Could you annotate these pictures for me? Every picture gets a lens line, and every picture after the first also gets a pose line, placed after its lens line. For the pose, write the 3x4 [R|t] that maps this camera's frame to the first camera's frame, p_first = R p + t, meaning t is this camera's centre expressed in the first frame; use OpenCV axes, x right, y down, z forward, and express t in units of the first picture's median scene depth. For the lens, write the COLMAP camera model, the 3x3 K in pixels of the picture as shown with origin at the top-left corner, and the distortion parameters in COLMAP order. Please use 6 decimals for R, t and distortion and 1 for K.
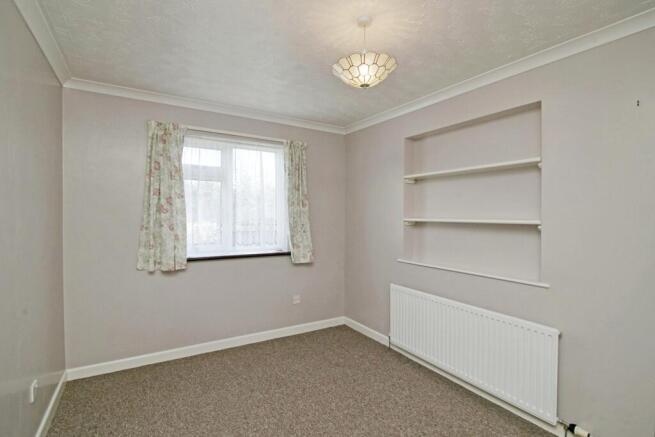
lens RADIAL K [[310.2, 0, 327.5], [0, 310.2, 218.5], [0, 0, 1]] dist [0.000264, 0.000151]
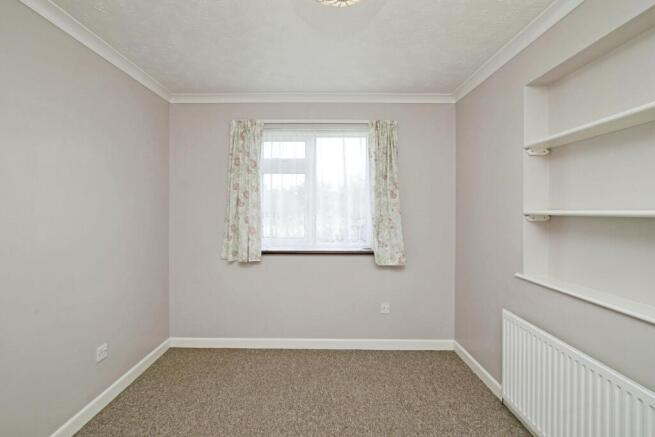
lens RADIAL K [[304.7, 0, 325.2], [0, 304.7, 211.1], [0, 0, 1]] dist [-0.000794, 0.000014]
pose [[0.850086, -0.003318, -0.526634, 0.230042], [-0.001173, 0.999966, -0.008194, 0.006058], [0.526643, 0.007583, 0.850053, 0.247026]]
